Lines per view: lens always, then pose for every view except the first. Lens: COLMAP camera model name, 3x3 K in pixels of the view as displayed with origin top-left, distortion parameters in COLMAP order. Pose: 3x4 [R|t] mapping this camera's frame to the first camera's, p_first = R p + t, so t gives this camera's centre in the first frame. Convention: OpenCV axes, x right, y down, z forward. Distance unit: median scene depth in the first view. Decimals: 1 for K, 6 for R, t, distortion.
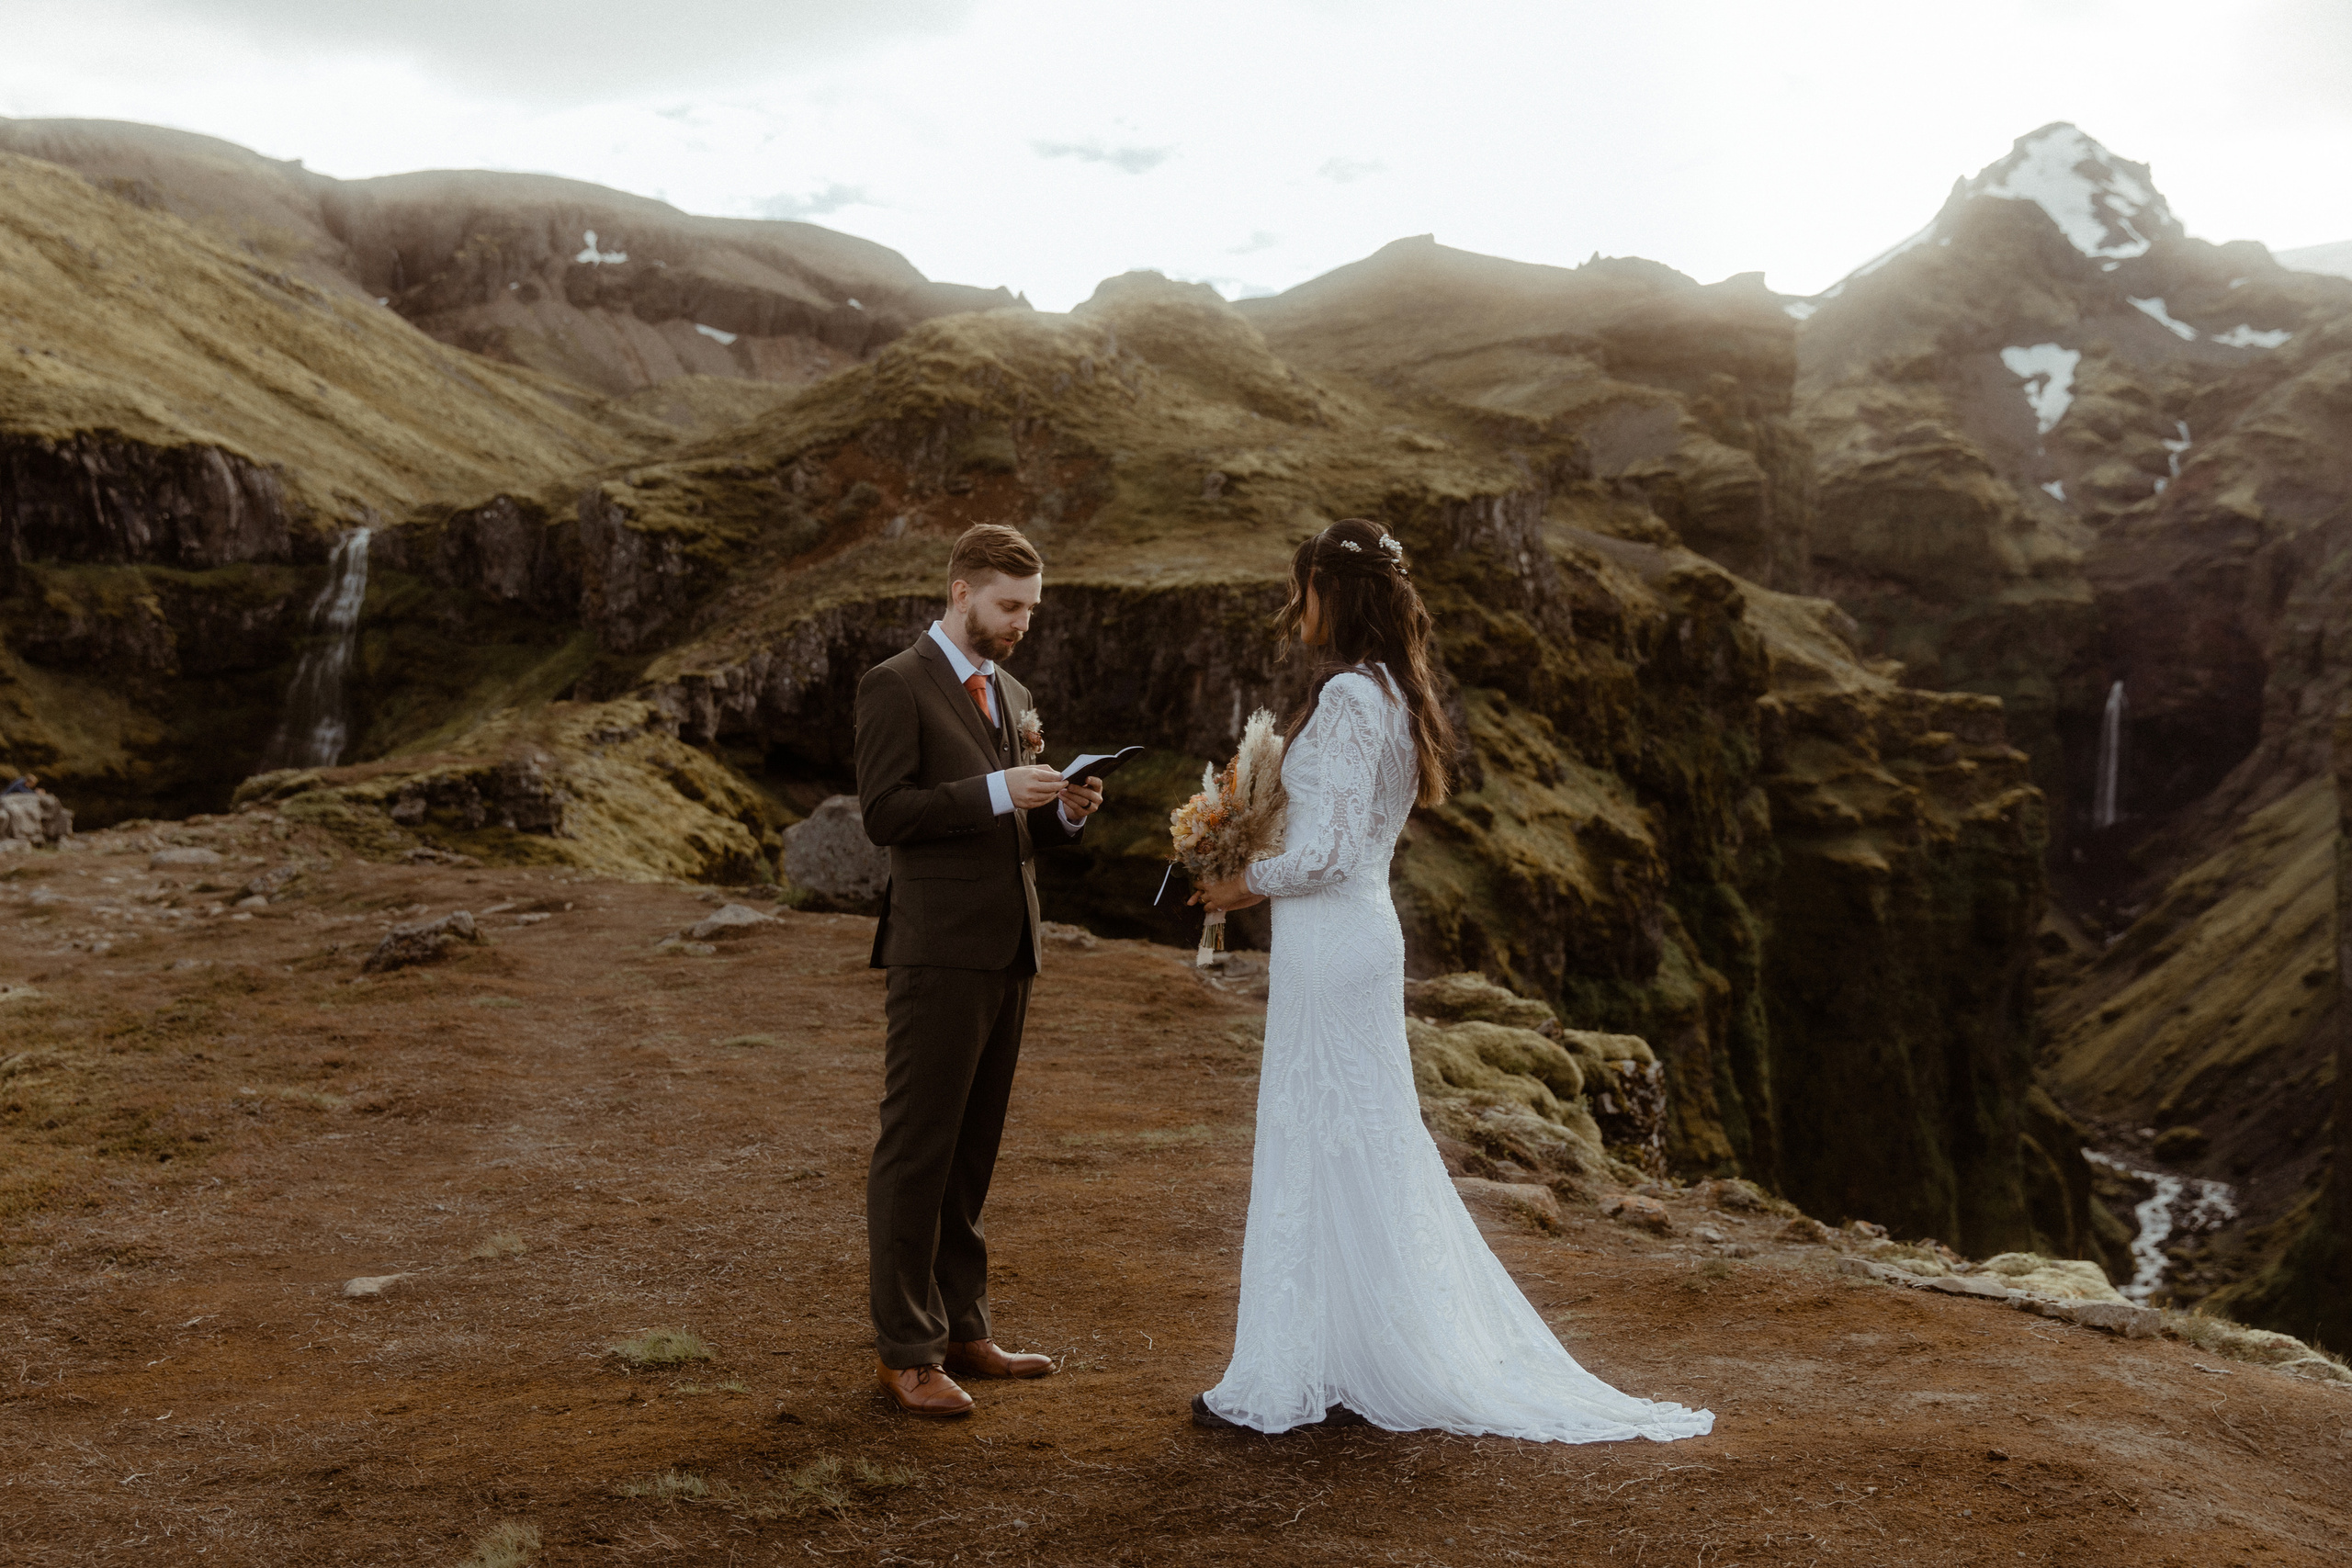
lens RADIAL K [[2720.7, 0, 1119.7], [0, 2720.7, 838.7], [0, 0, 1]] dist [0.004797, 0.030827]
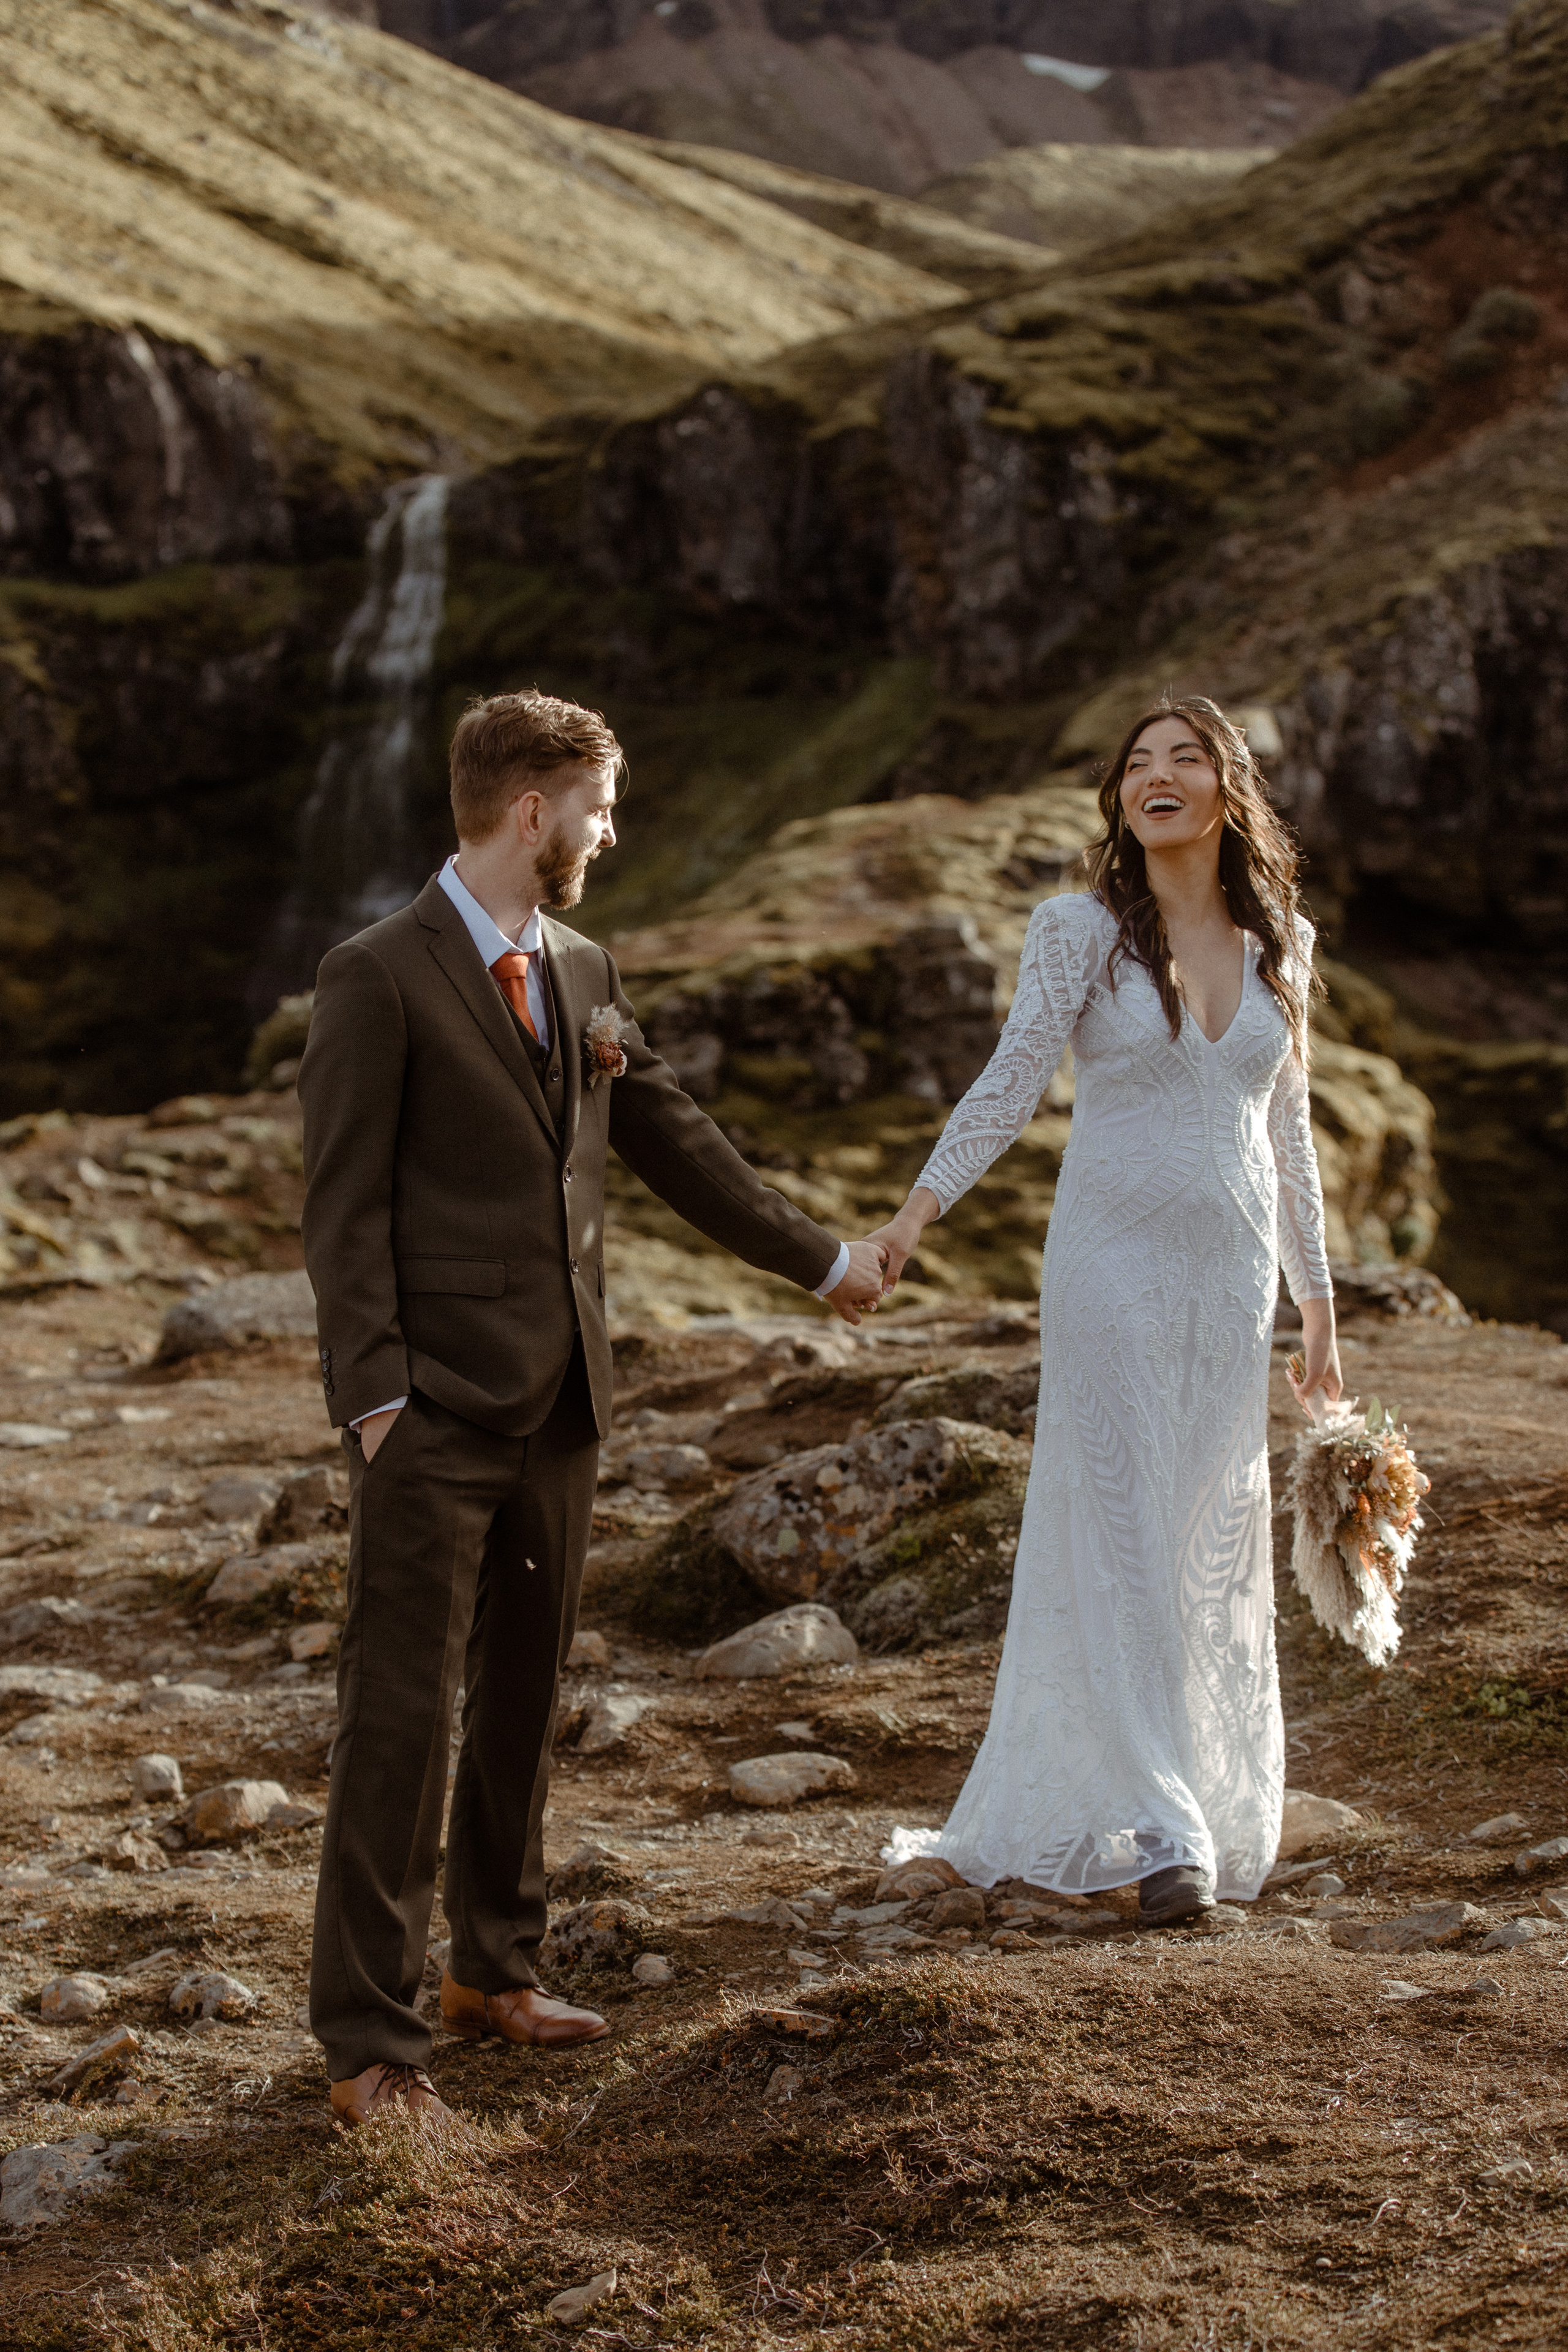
lens RADIAL K [[5260.5, 0, 685.7], [0, 5260.5, 1170.3], [0, 0, 1]] dist [0.226238, -0.941524]
pose [[0.975393, -0.038523, -0.217081, -0.036049], [0.042400, 0.999013, 0.013232, -0.001998], [0.216357, -0.022111, 0.976064, 0.095313]]
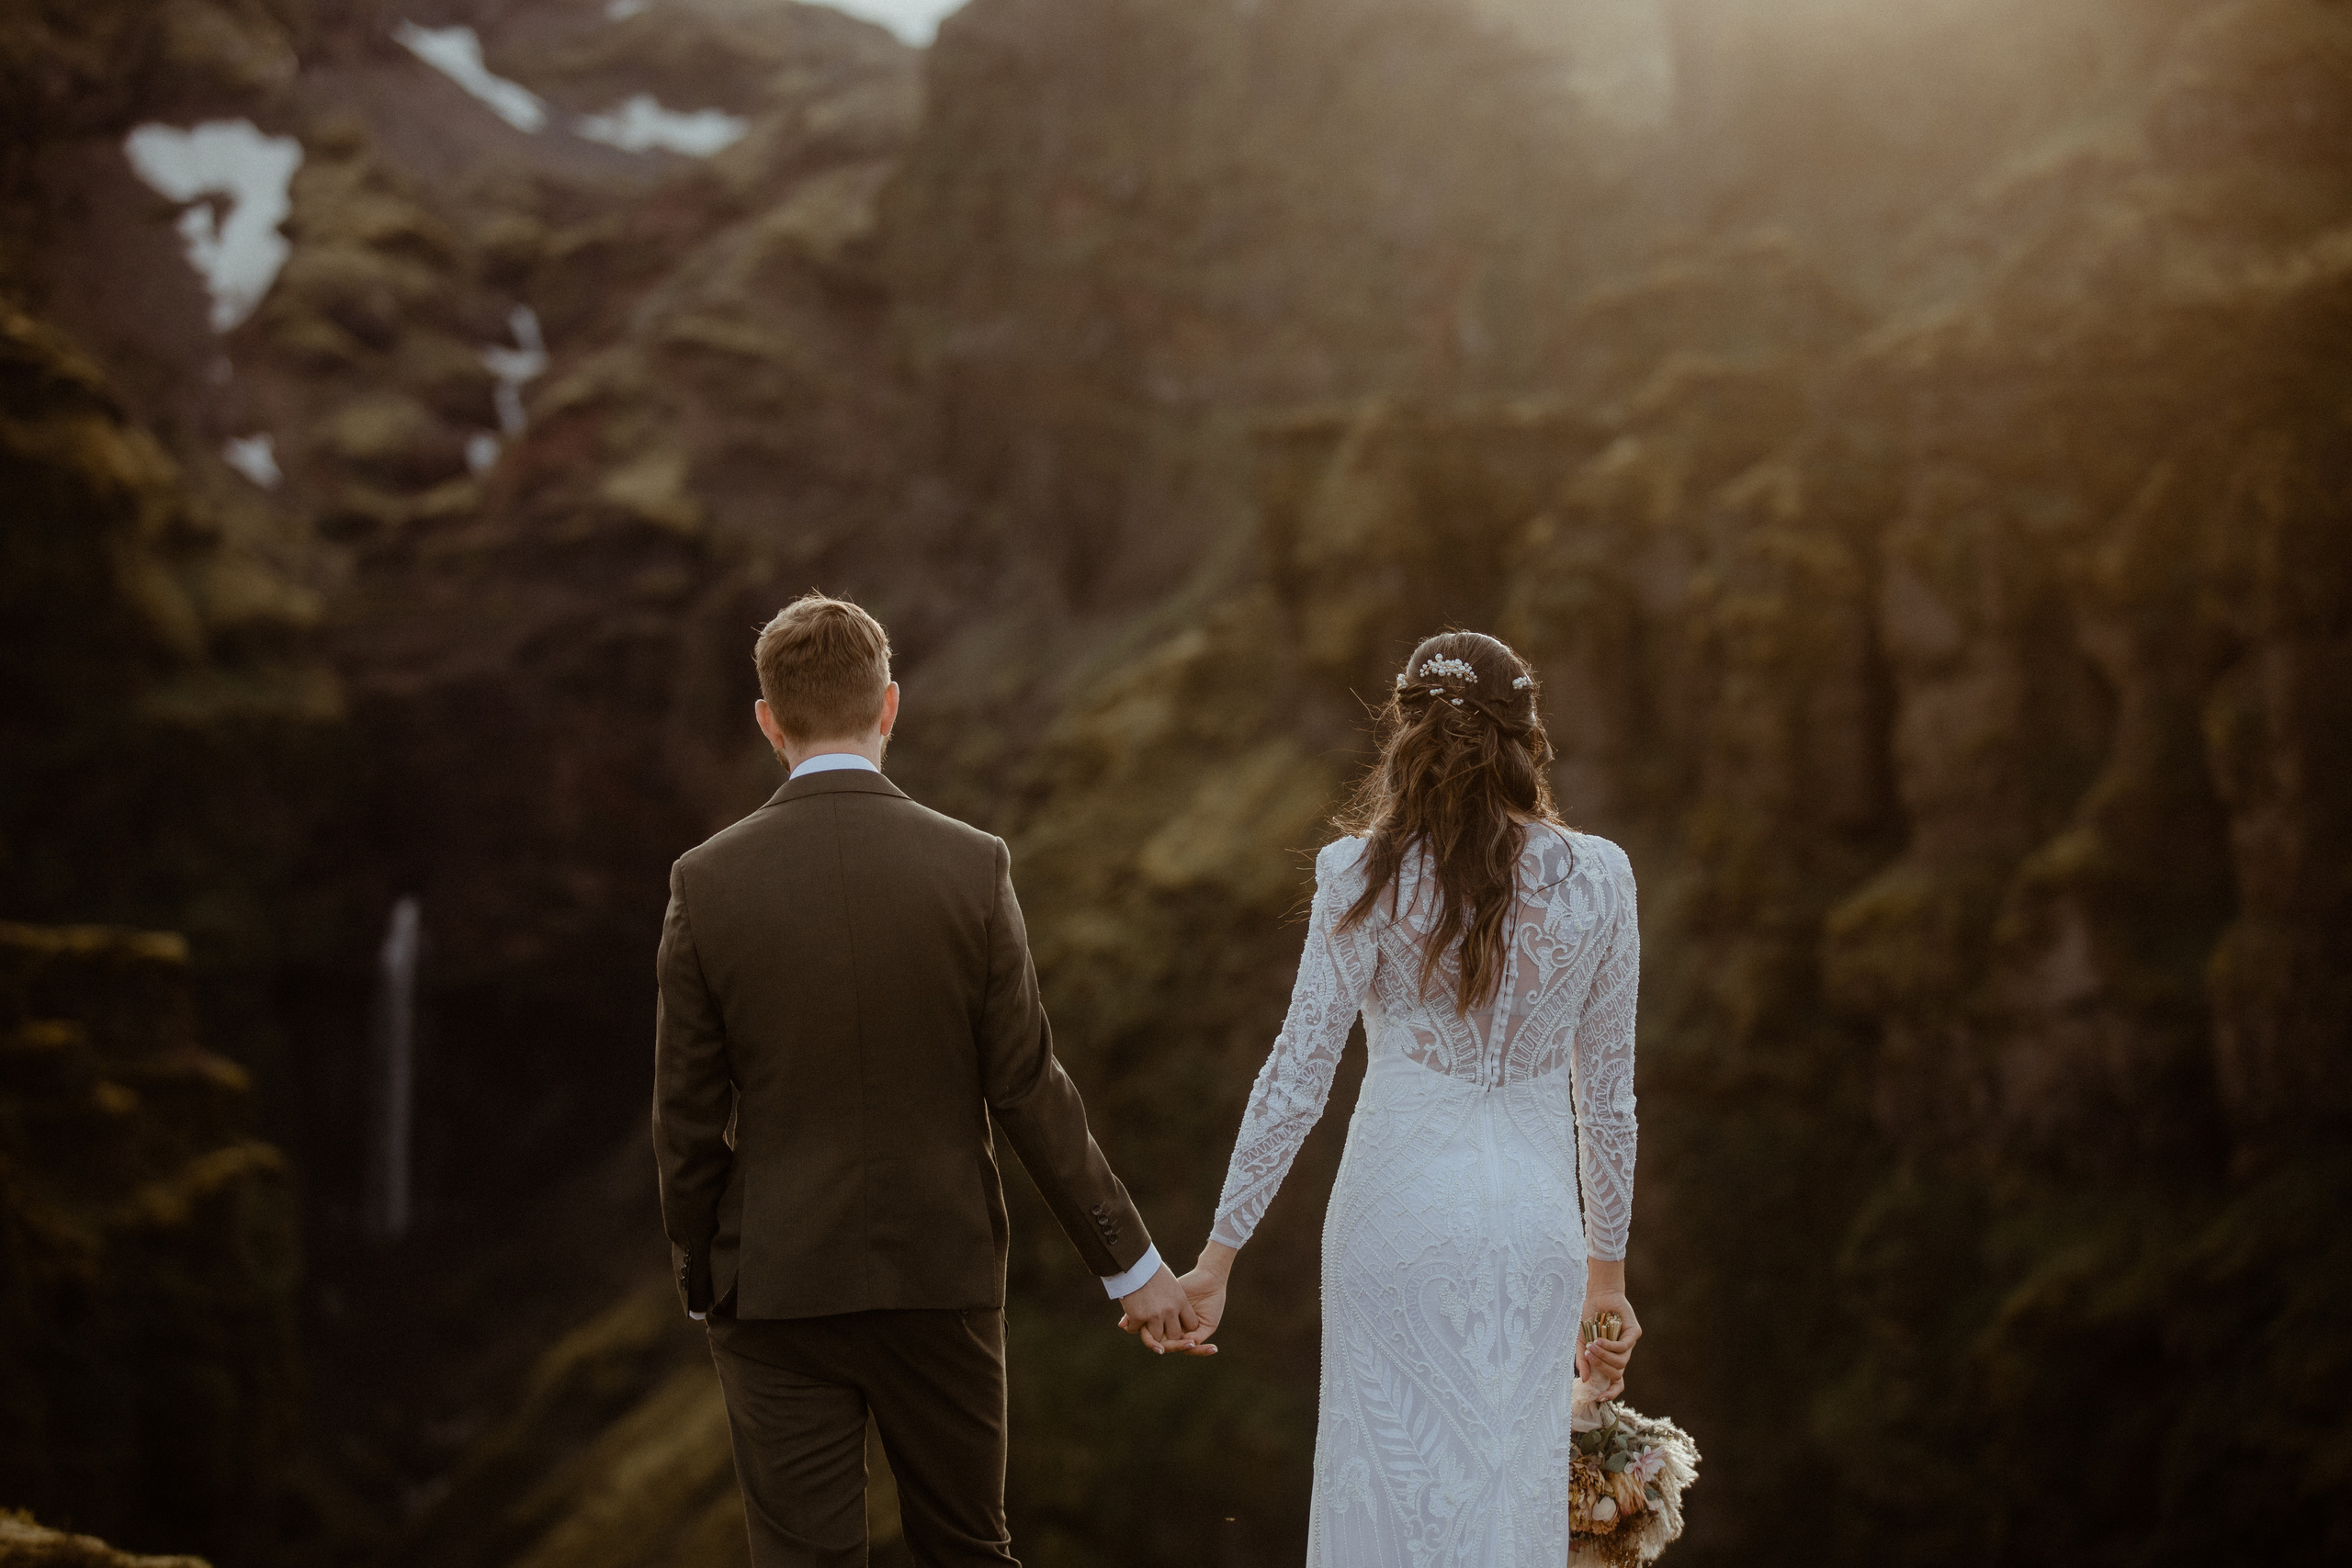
lens RADIAL K [[6704.8, 0, 1178.3], [0, 6704.8, 781.5], [0, 0, 1]] dist [-0.102305, 0.038088]
pose [[0.891300, -0.002403, 0.453407, -0.019506], [0.037250, 0.996994, -0.067943, 0.000981], [-0.451880, 0.077448, 0.888710, -0.010061]]
